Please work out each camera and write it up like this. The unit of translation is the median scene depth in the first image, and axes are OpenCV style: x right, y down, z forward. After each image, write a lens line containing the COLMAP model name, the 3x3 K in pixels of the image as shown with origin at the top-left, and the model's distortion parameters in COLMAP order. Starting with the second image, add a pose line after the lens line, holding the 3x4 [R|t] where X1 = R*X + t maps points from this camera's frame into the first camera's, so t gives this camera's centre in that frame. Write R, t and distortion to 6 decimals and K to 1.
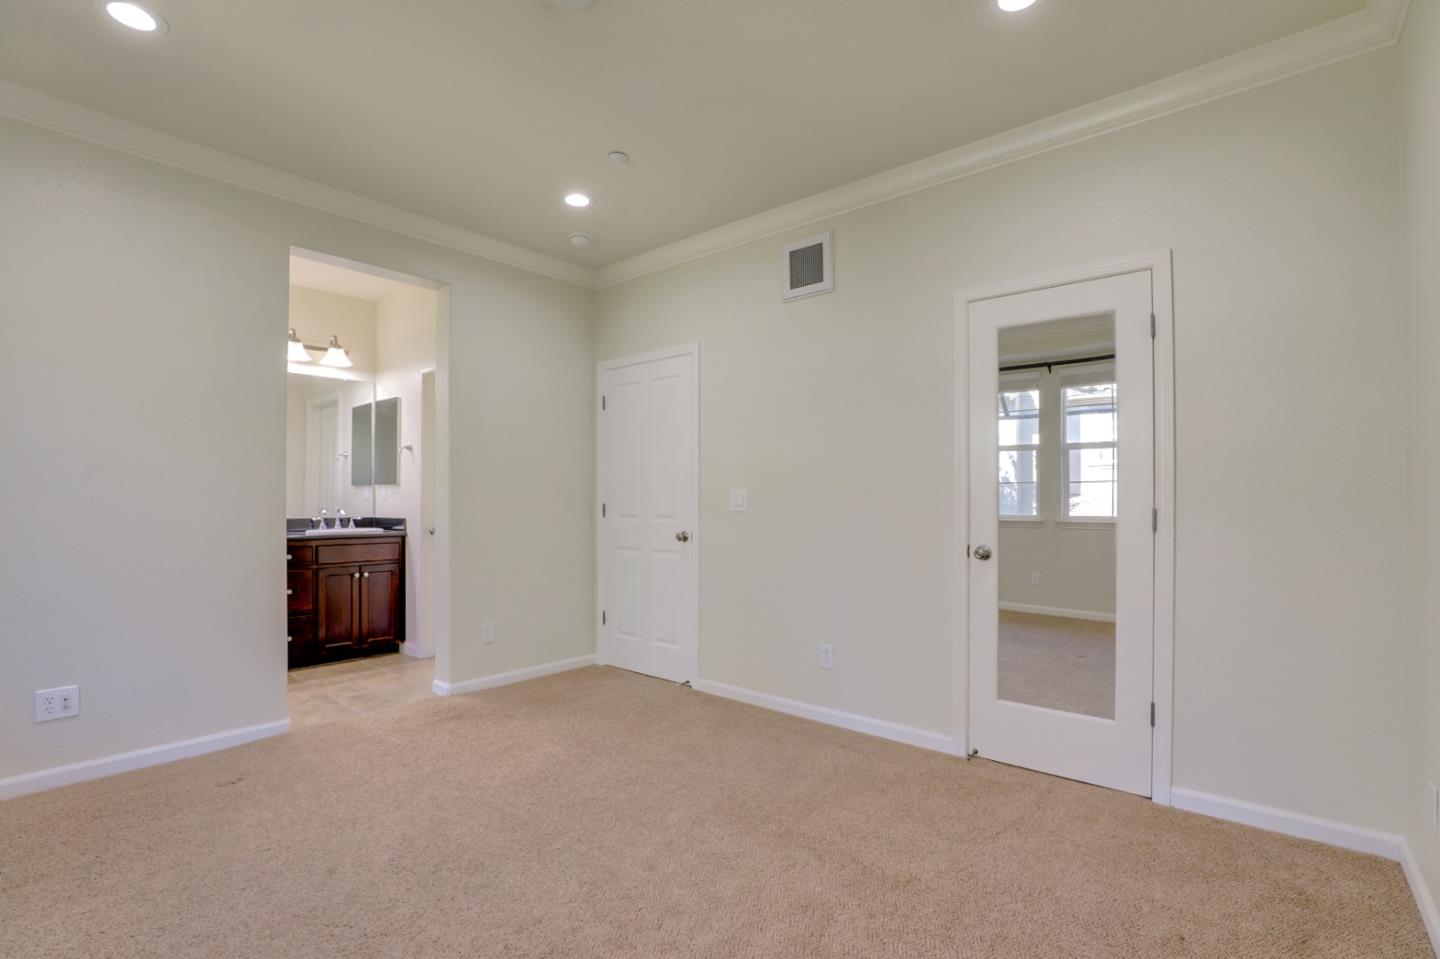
lens RADIAL K [[653.3, 0, 718.0], [0, 653.3, 488.5], [0, 0, 1]] dist [-0.045735, 0.013346]
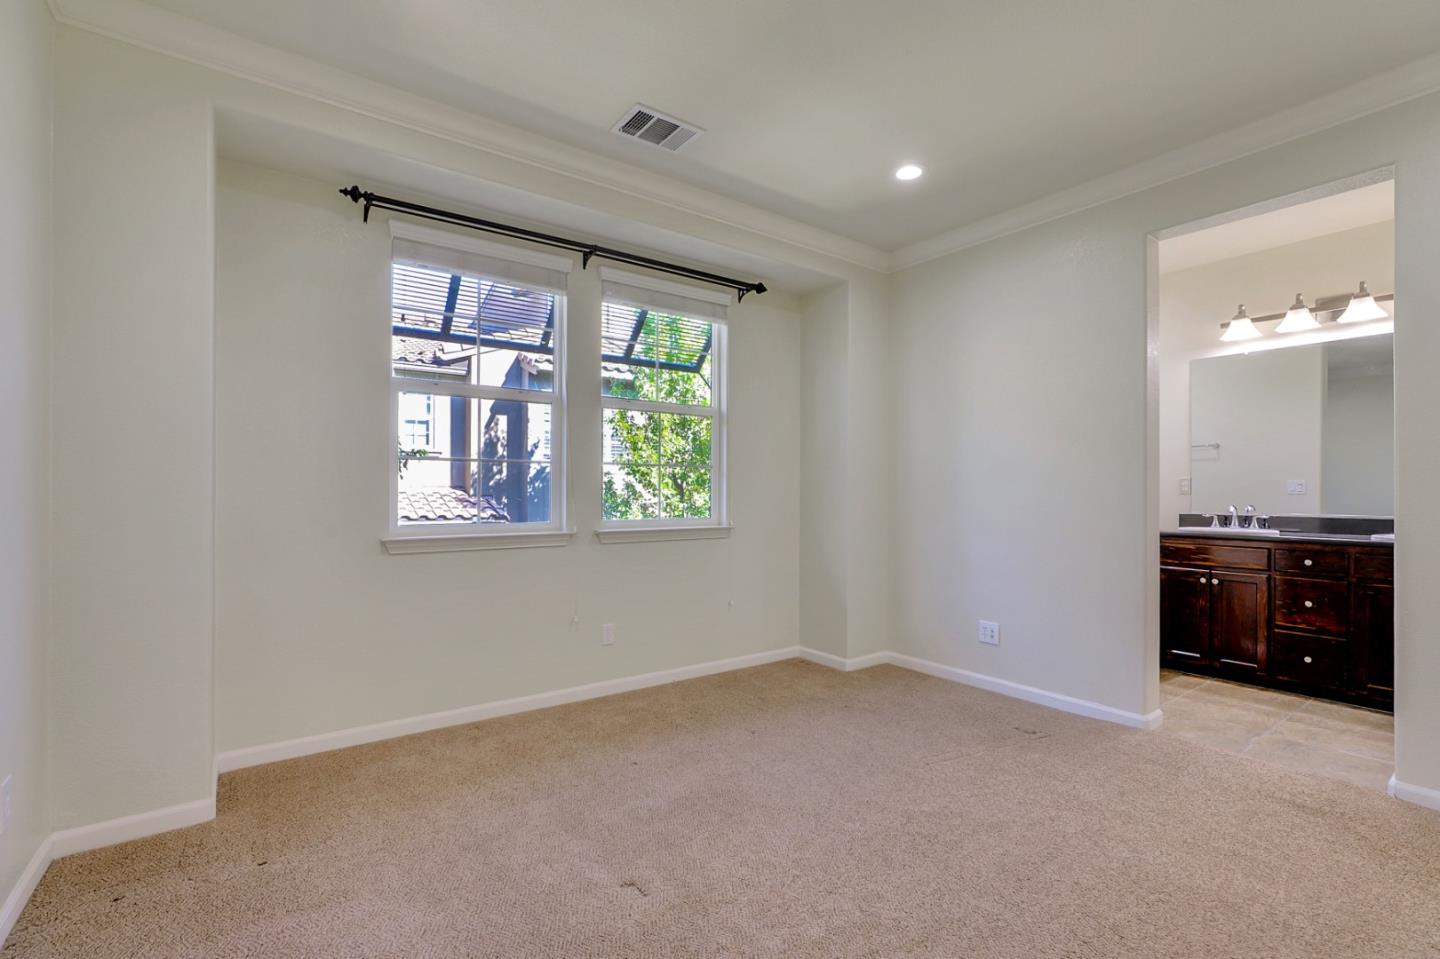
lens RADIAL K [[657.7, 0, 724.6], [0, 657.7, 486.6], [0, 0, 1]] dist [-0.010947, -0.000079]
pose [[-0.227525, -0.006077, -0.973753, 0.422347], [0.011821, 0.999890, -0.009002, 0.007956], [0.973700, -0.013559, -0.227428, 0.560212]]
